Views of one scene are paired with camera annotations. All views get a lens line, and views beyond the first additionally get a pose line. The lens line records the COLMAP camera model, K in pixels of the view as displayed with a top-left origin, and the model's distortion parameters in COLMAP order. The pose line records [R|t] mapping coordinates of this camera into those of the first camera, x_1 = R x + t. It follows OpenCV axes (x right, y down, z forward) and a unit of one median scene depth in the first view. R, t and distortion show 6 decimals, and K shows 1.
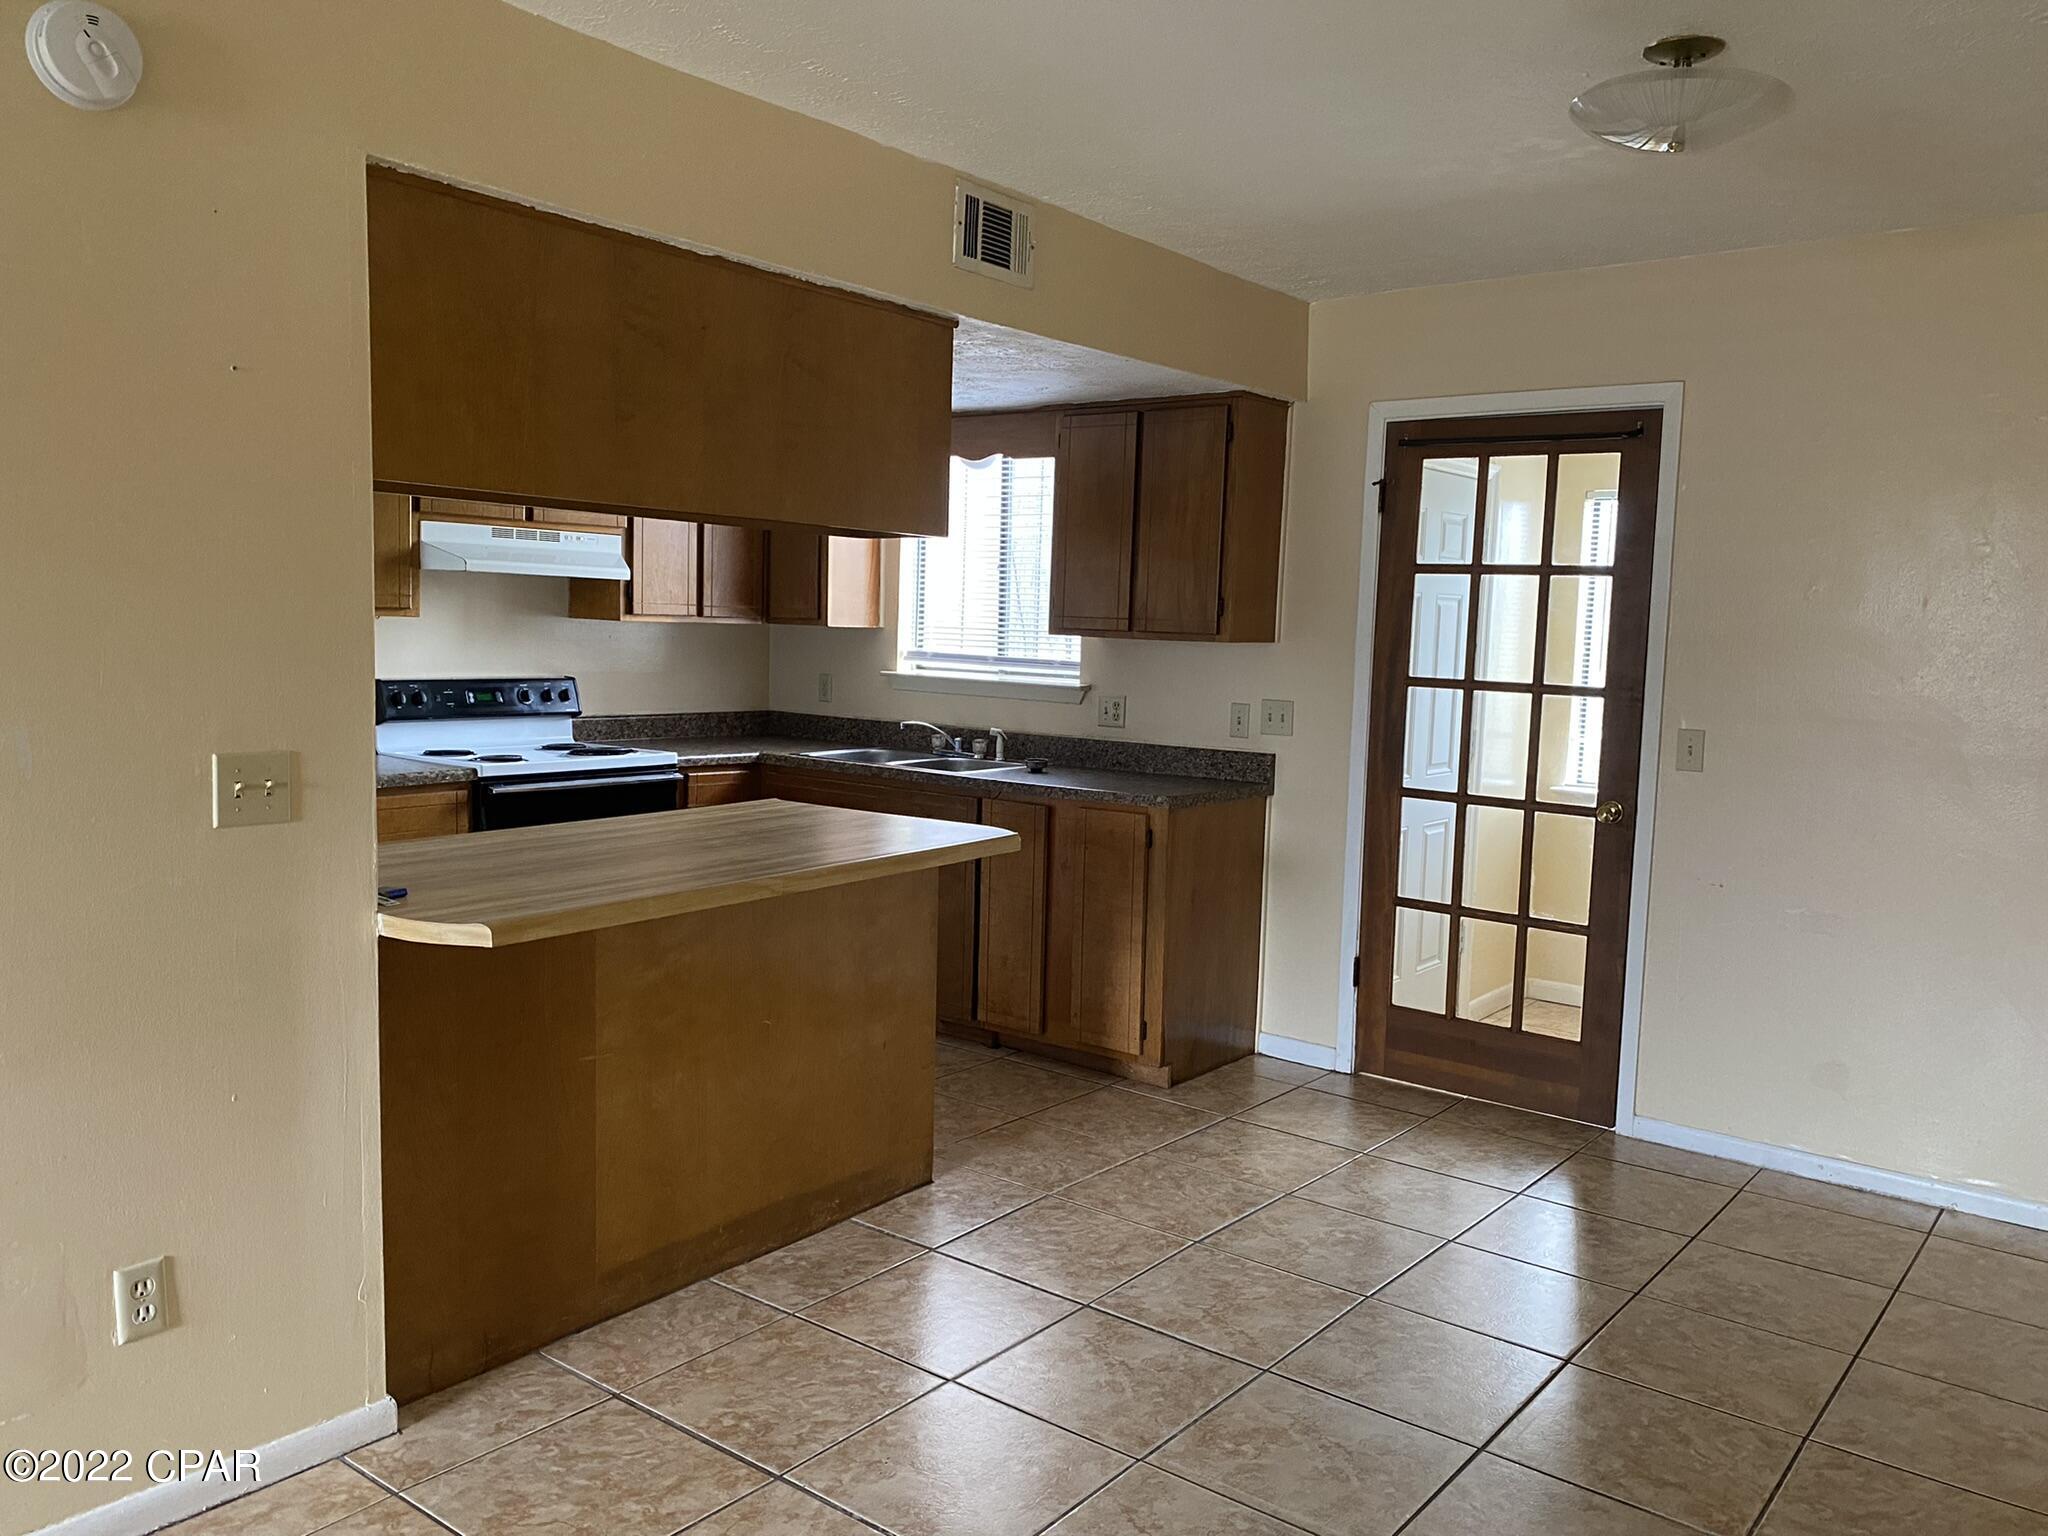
lens RADIAL K [[1615.4, 0, 1024.0], [0, 1615.4, 768.0], [0, 0, 1]] dist [0.028545, 0.005011]
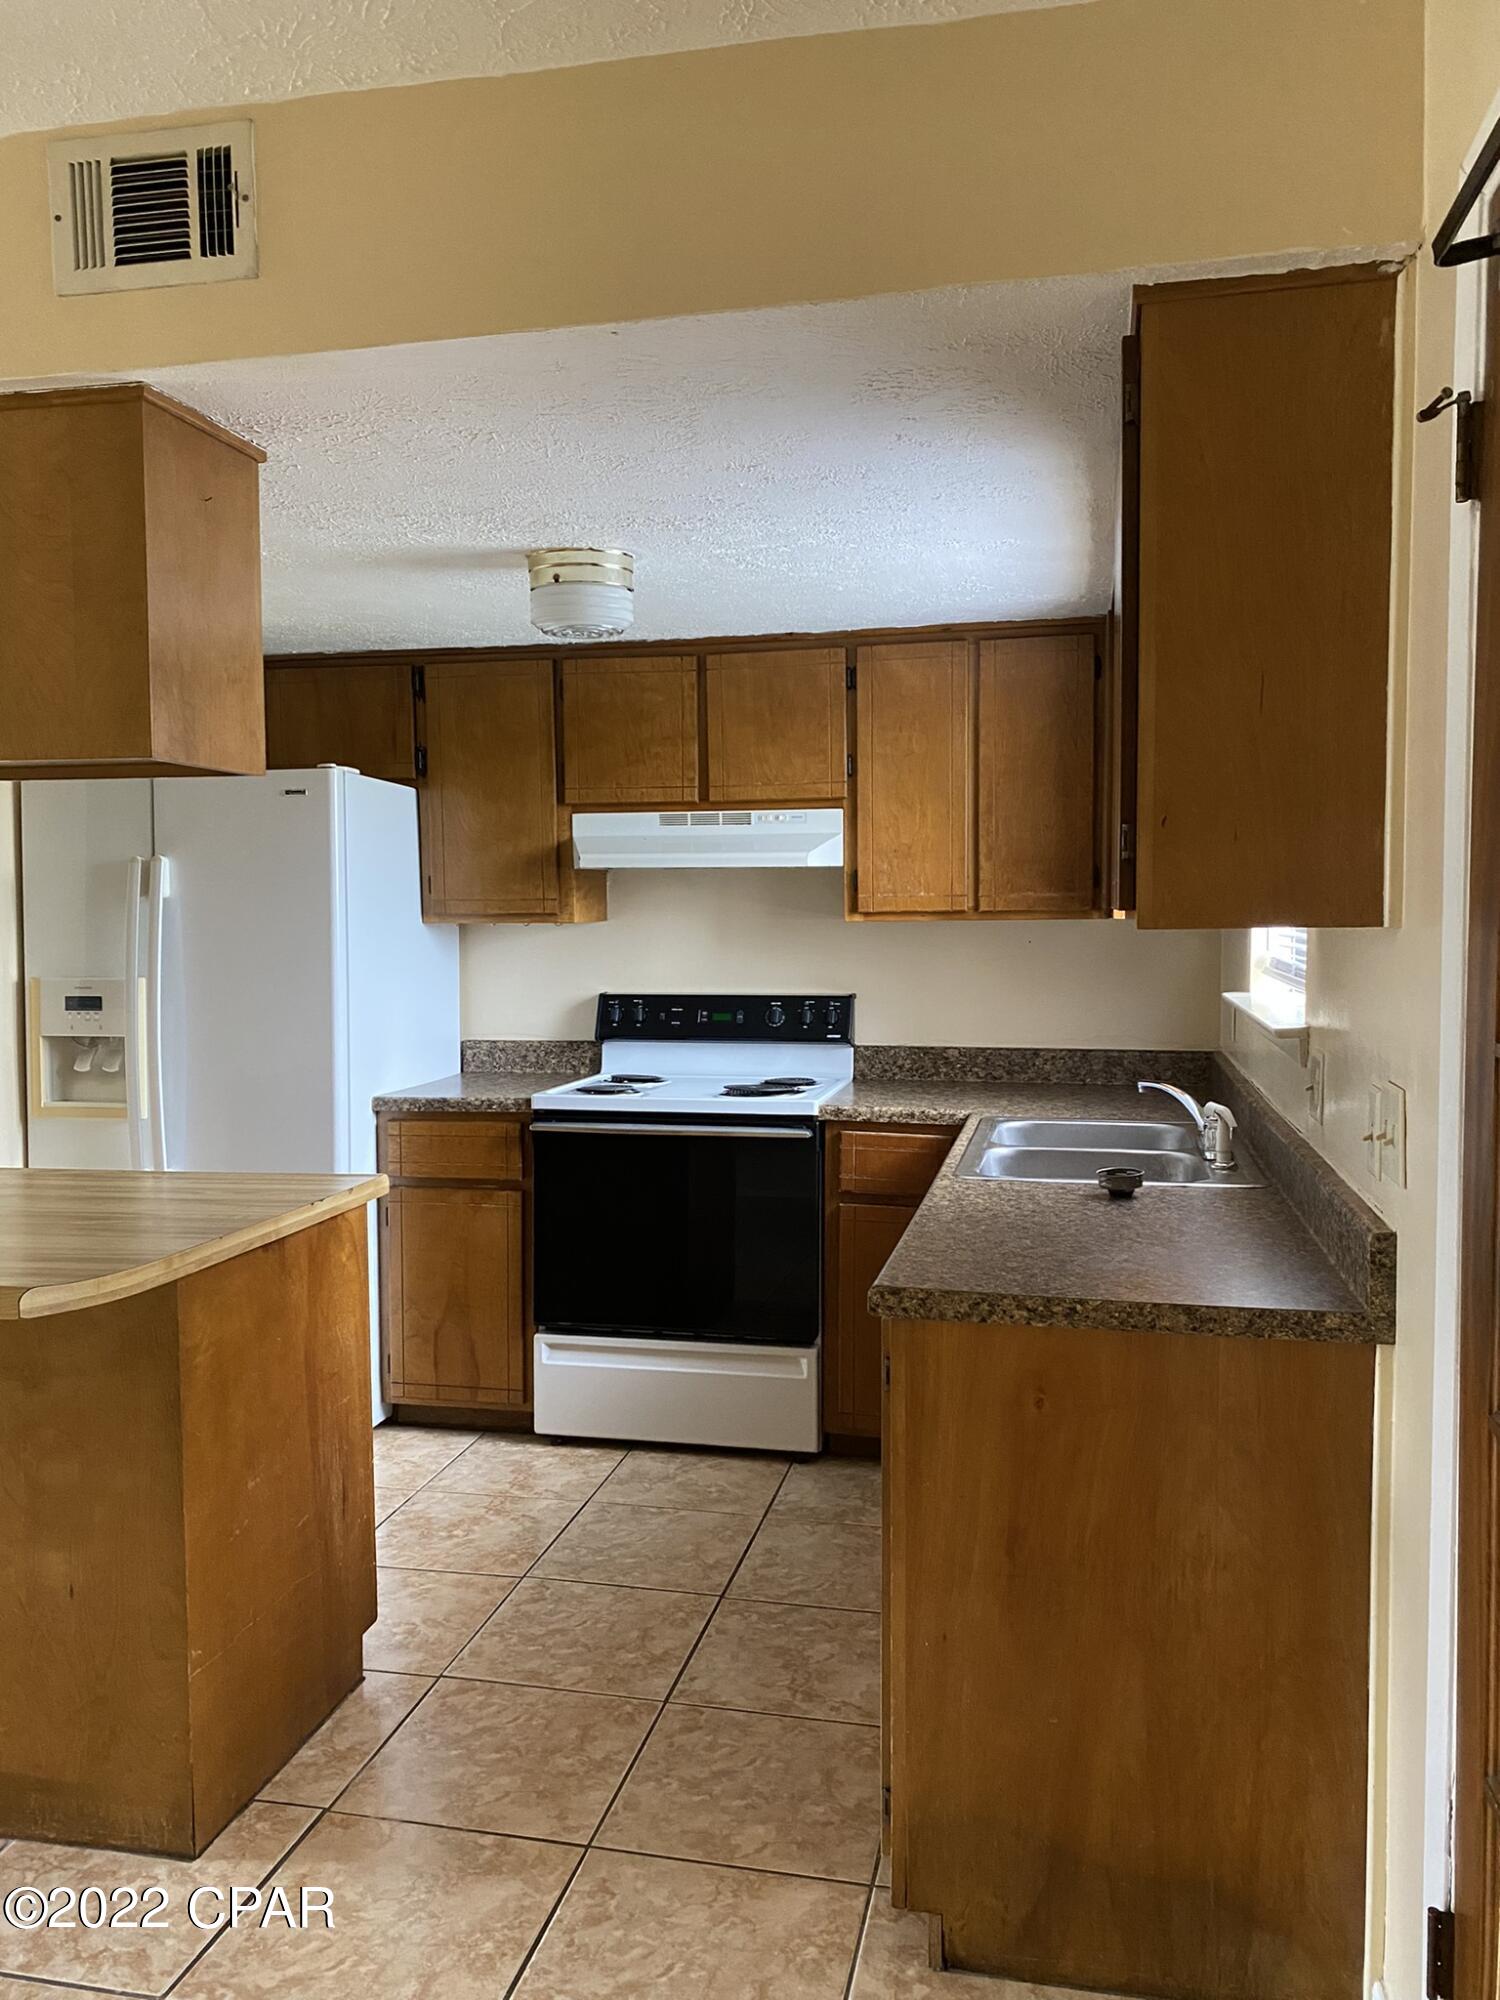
lens RADIAL K [[1511.2, 0, 750.0], [0, 1511.2, 1000.0], [0, 0, 1]] dist [0.000217, -0.003330]
pose [[0.429357, 0.019952, -0.902914, 0.411486], [-0.067876, 0.997641, -0.010232, -0.049526], [0.900581, 0.065679, 0.429699, 0.738716]]
